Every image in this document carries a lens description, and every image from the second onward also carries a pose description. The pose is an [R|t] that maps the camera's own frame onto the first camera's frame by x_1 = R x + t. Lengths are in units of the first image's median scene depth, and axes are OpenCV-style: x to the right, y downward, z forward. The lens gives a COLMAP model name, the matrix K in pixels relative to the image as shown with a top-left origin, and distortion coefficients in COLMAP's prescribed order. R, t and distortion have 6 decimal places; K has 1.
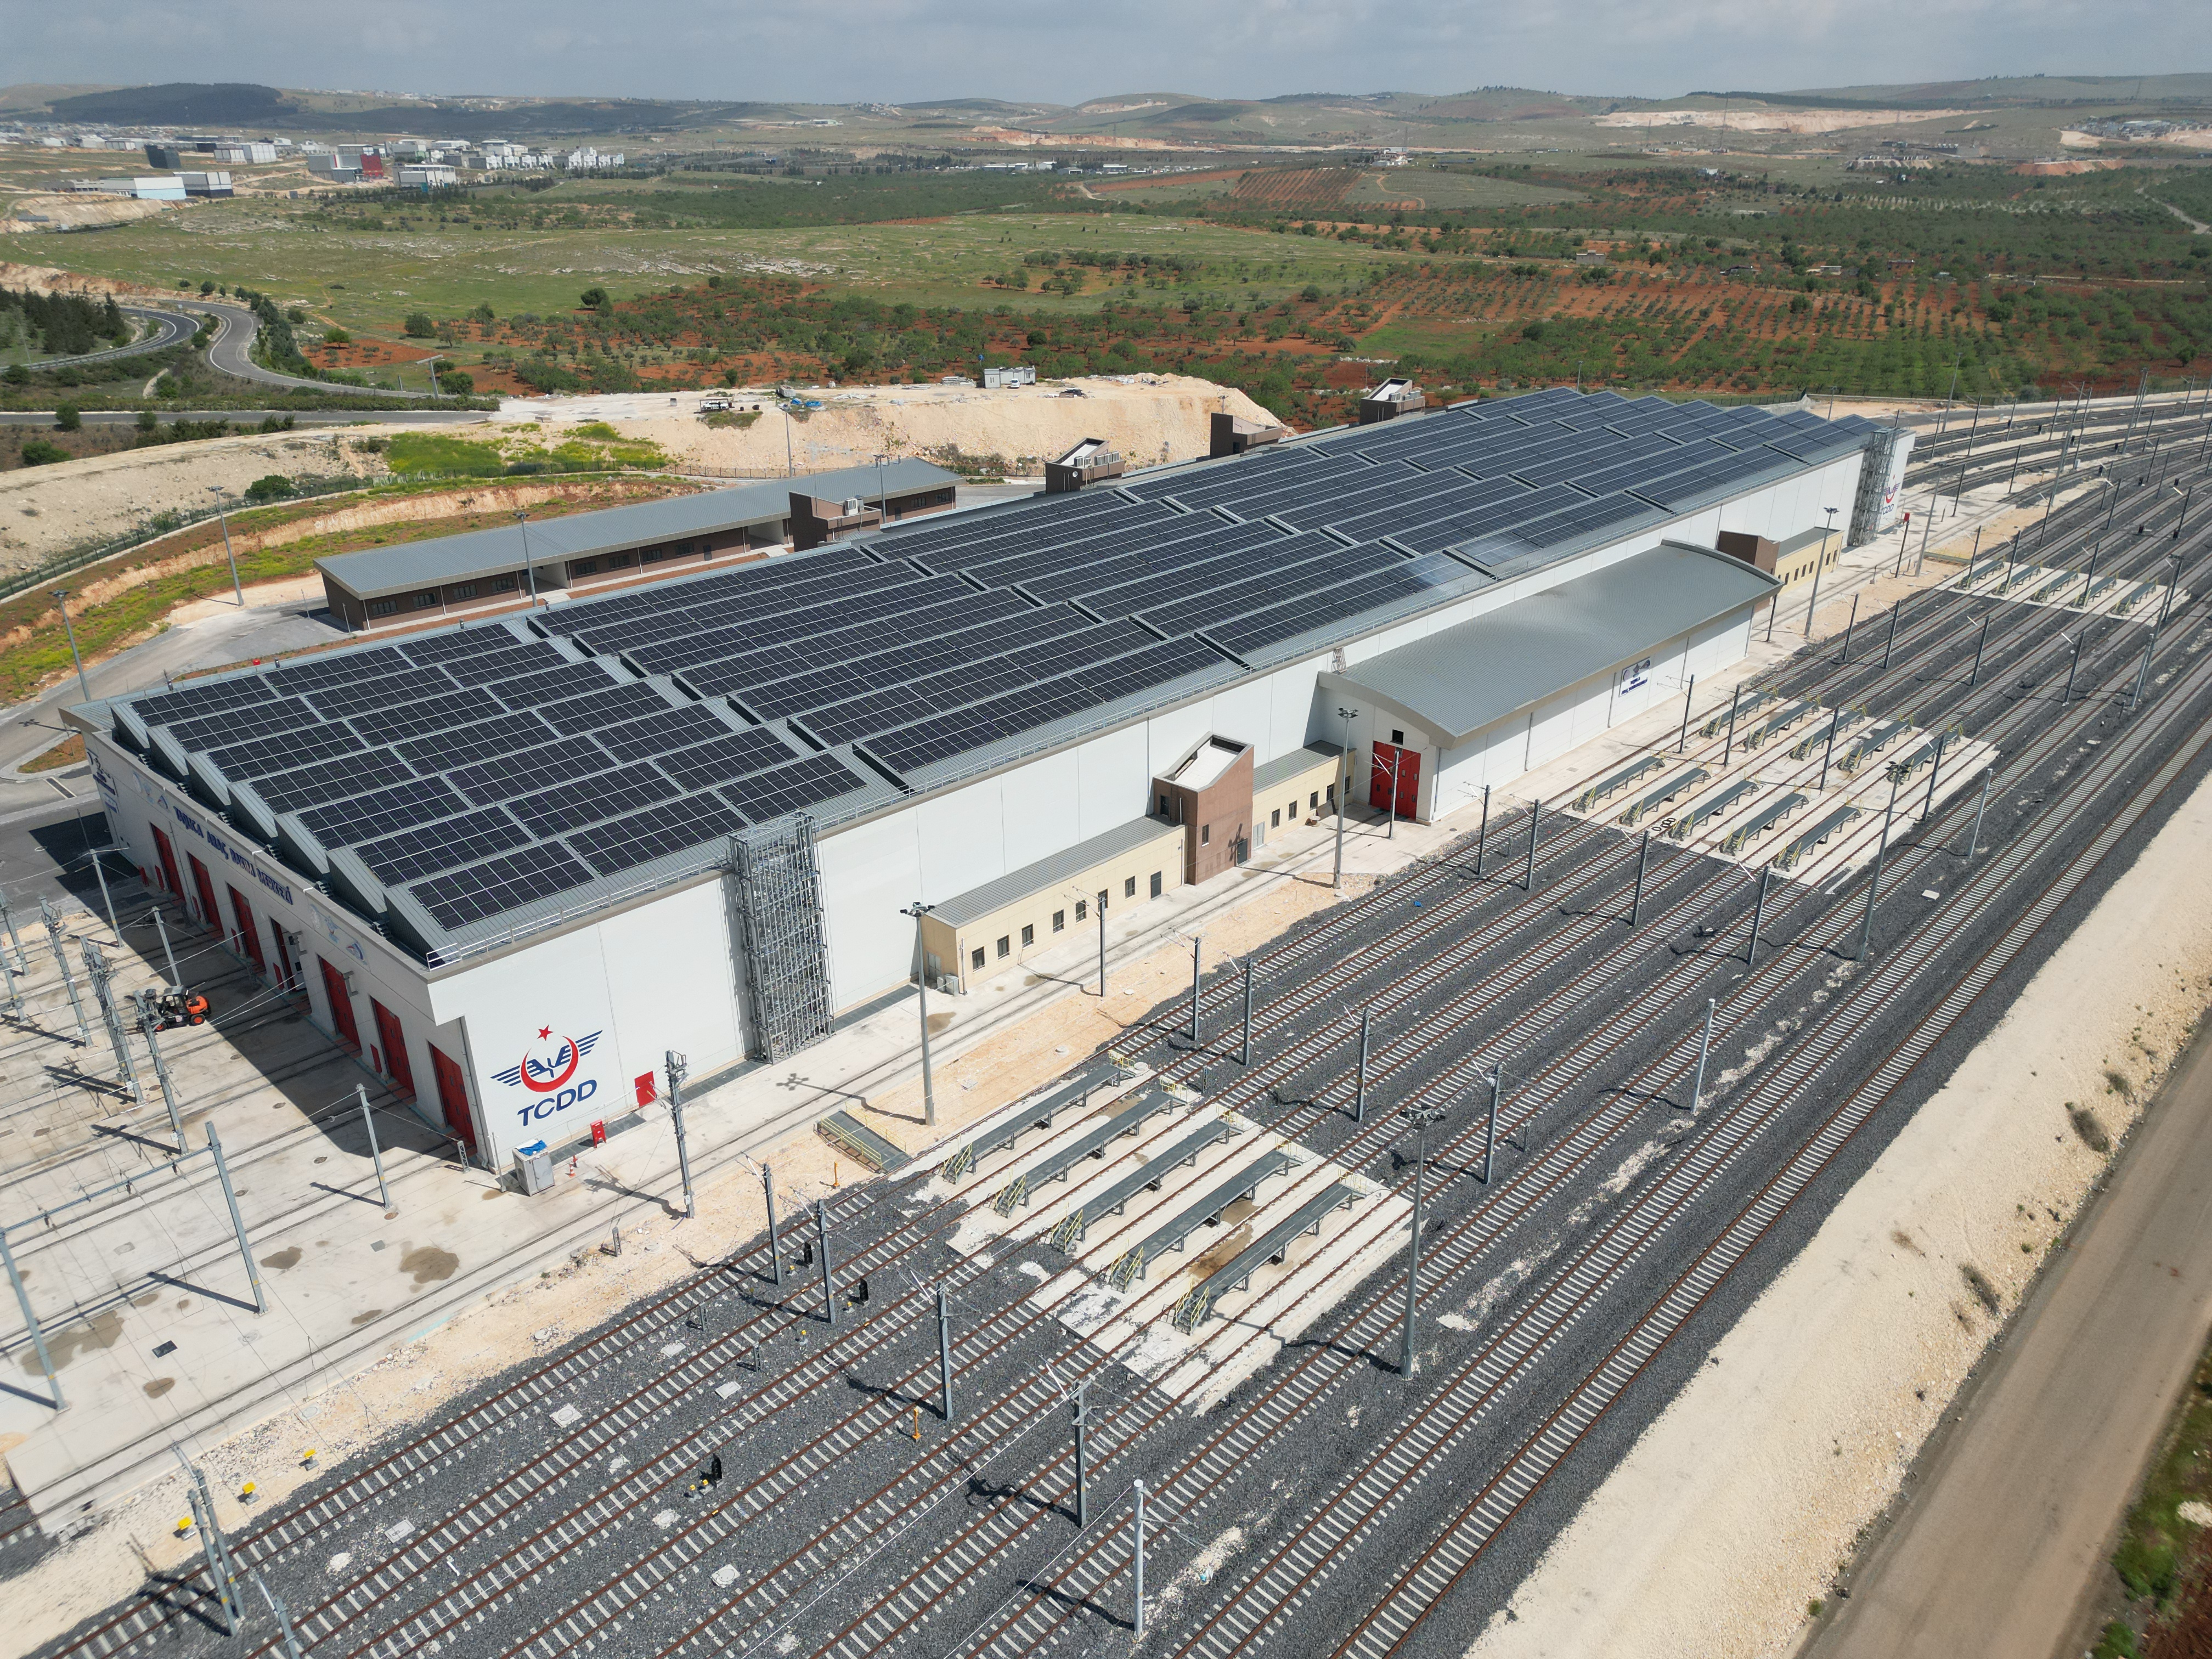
lens RADIAL K [[1538.7, 0, 1106.0], [0, 1538.7, 829.5], [0, 0, 1]] dist [0.076850, -0.068956]
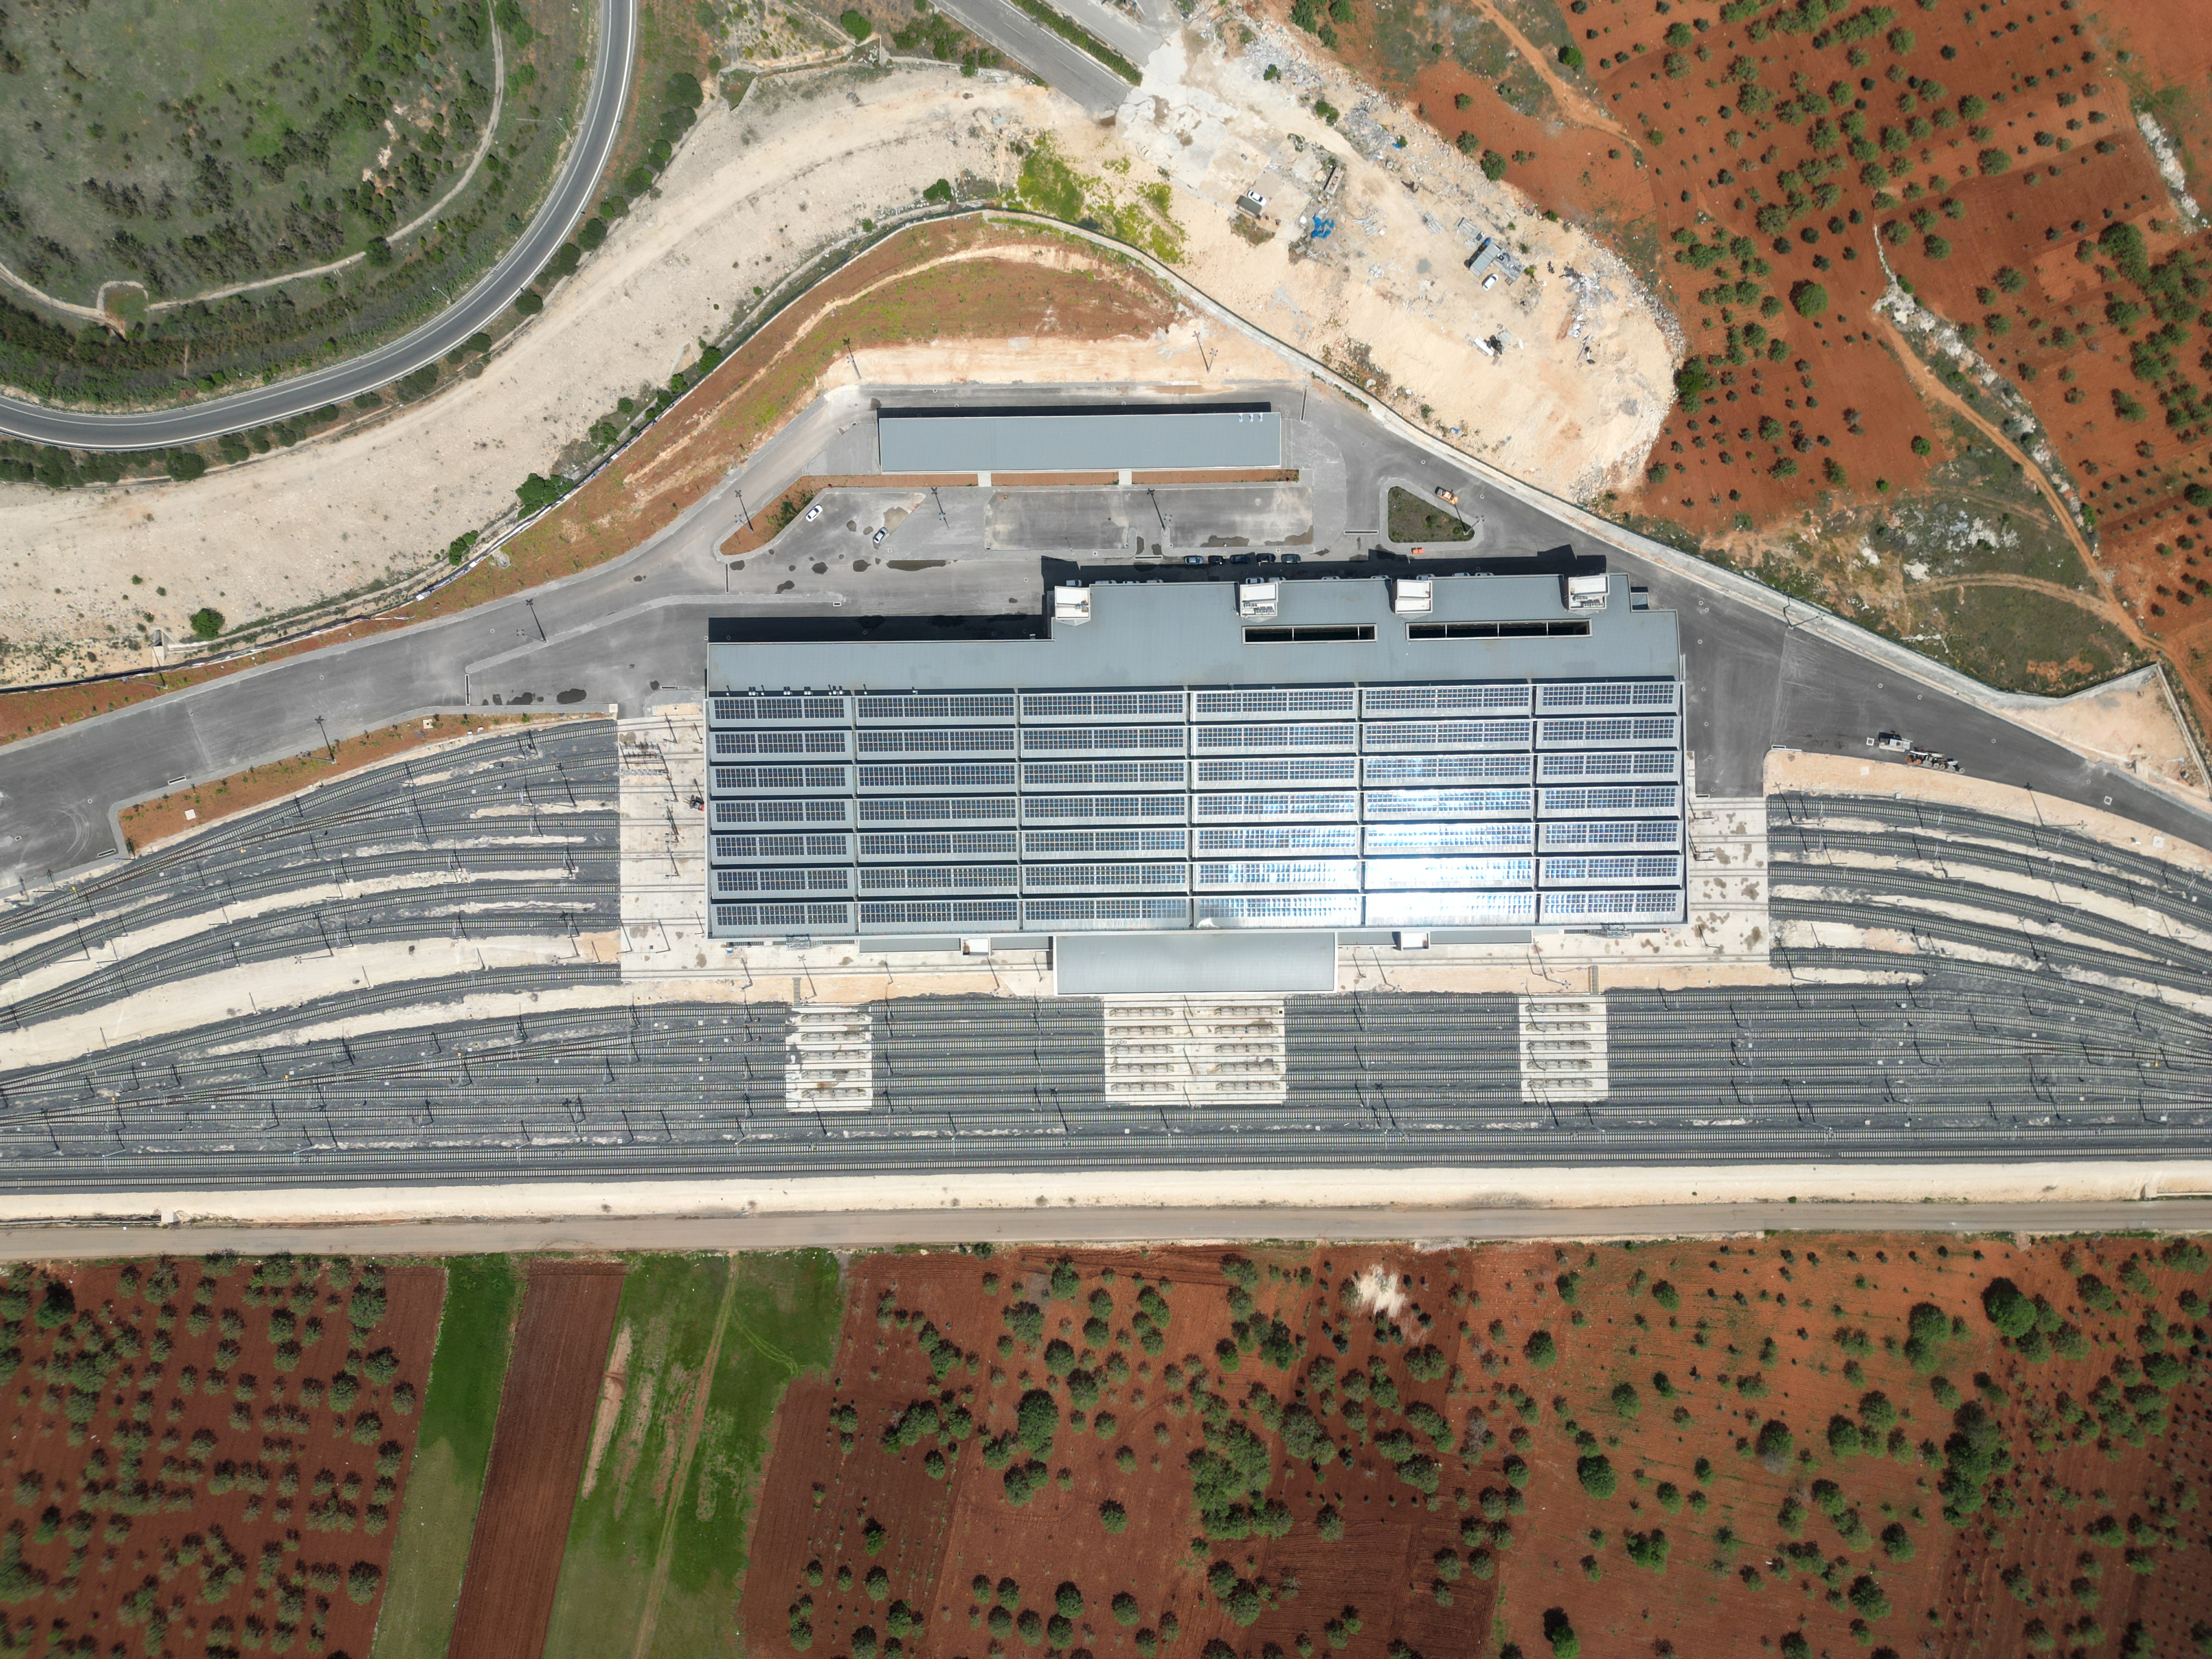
lens RADIAL K [[1538.7, 0, 1106.0], [0, 1538.7, 829.5], [0, 0, 1]] dist [0.076850, -0.068956]
pose [[0.703975, 0.710100, -0.013317, 0.150892], [-0.286877, 0.301456, 0.909300, -3.560155], [0.649708, -0.636304, 0.415928, 0.121929]]
